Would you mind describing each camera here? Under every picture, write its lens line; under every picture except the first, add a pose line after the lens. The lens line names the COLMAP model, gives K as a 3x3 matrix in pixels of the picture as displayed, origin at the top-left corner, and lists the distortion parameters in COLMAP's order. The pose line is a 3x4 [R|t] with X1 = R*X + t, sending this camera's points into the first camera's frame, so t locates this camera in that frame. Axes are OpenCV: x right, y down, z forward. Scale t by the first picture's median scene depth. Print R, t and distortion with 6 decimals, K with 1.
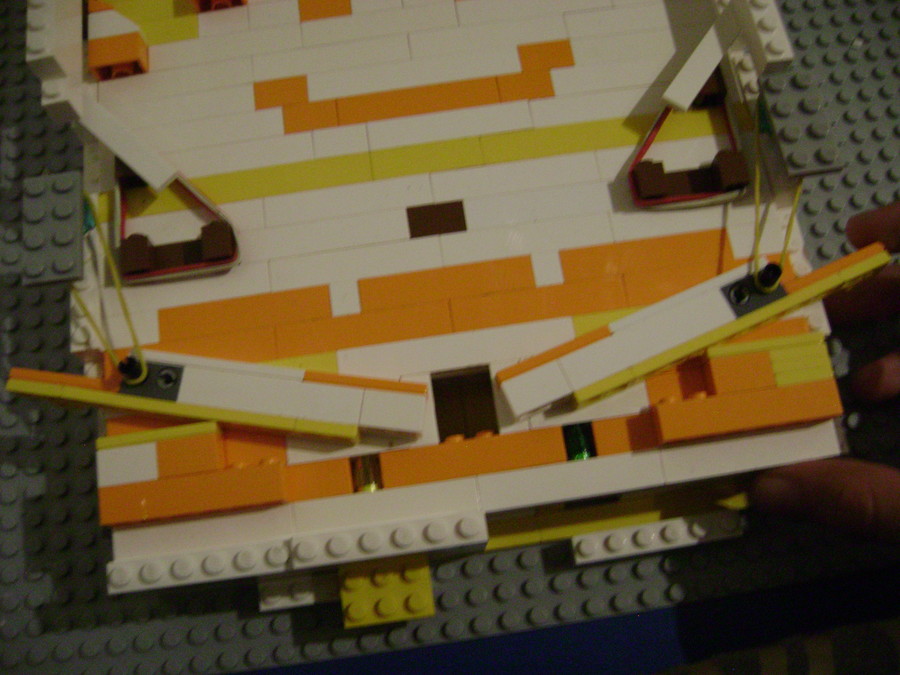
lens RADIAL K [[941.0, 0, 450.0], [0, 941.0, 337.5], [0, 0, 1]] dist [-0.161715, 0.099929]
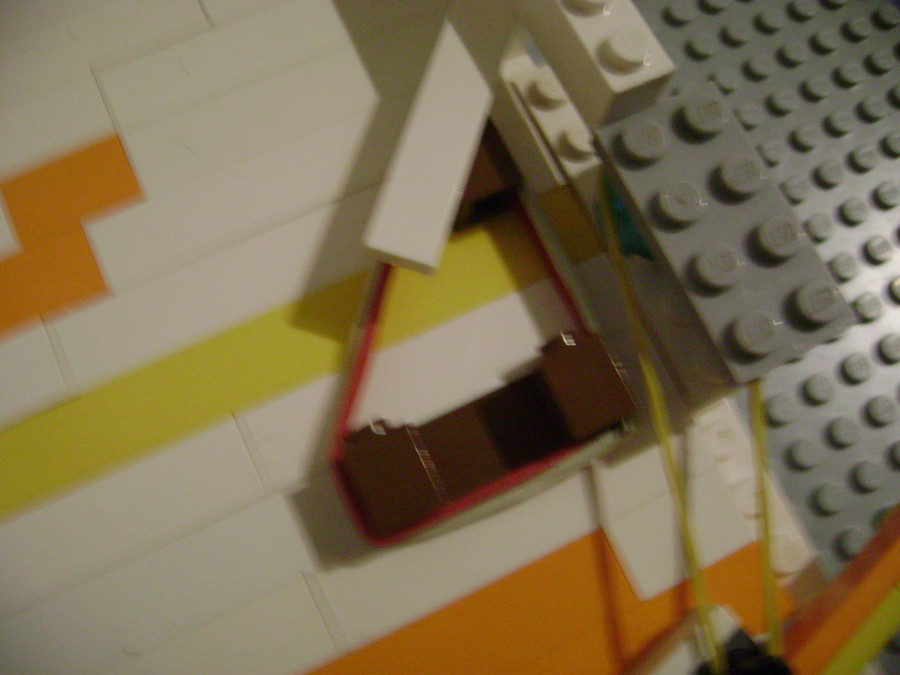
lens RADIAL K [[919.1, 0, 450.0], [0, 919.1, 337.5], [0, 0, 1]] dist [-0.157023, 0.007742]
pose [[0.946367, -0.266642, 0.182458, 0.182505], [0.256358, 0.963410, 0.078247, -0.243529], [-0.196646, -0.027275, 0.980095, 0.622086]]
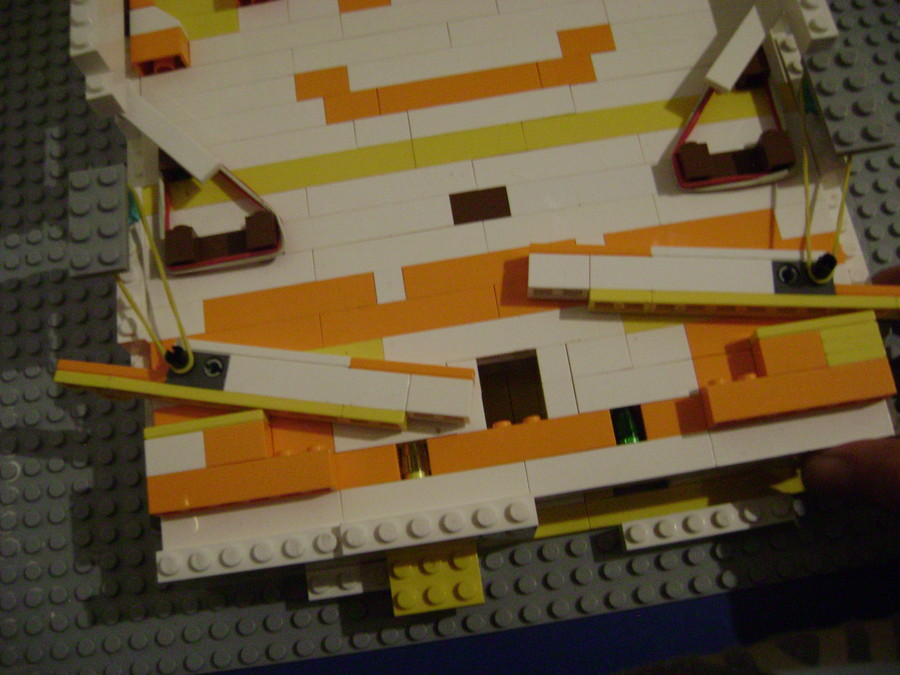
lens RADIAL K [[941.0, 0, 450.0], [0, 941.0, 337.5], [0, 0, 1]] dist [-0.161715, 0.099929]
pose [[0.999106, -0.015314, -0.039396, -0.009276], [0.014995, 0.999852, -0.008377, 0.022301], [0.039518, 0.007779, 0.999189, 0.004967]]
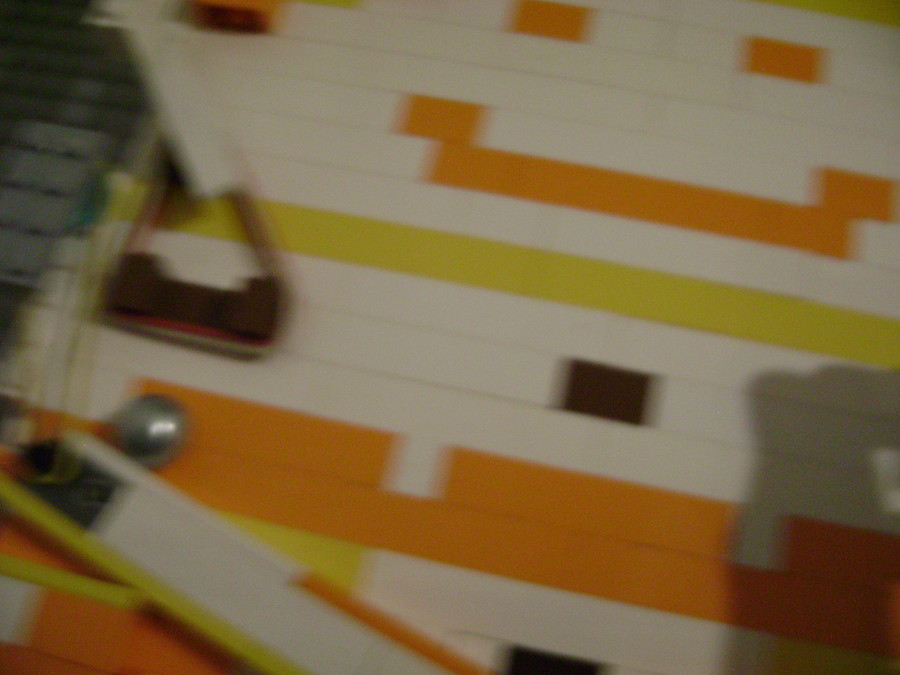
lens RADIAL K [[941.0, 0, 450.0], [0, 941.0, 337.5], [0, 0, 1]] dist [-0.161715, 0.099929]
pose [[0.929192, 0.330293, -0.165860, -0.020392], [-0.343845, 0.937096, -0.060186, -0.089108], [0.135547, 0.112954, 0.984311, 0.397352]]
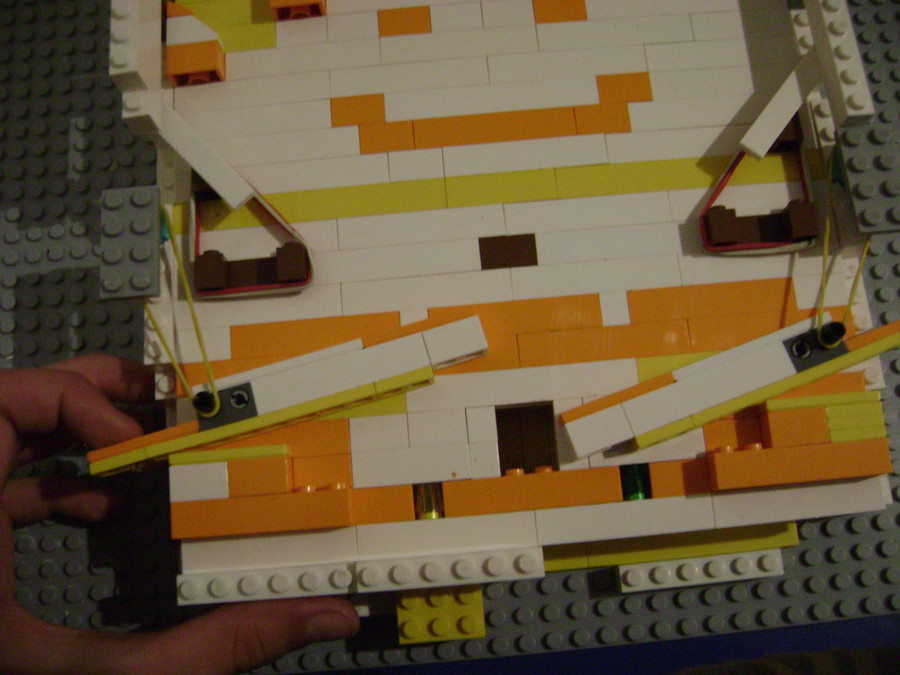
lens RADIAL K [[941.0, 0, 450.0], [0, 941.0, 337.5], [0, 0, 1]] dist [-0.161715, 0.099929]
pose [[0.998183, 0.058245, -0.015446, -0.056133], [-0.057029, 0.995911, 0.070067, -0.101462], [0.019464, -0.069059, 0.997423, -0.018943]]
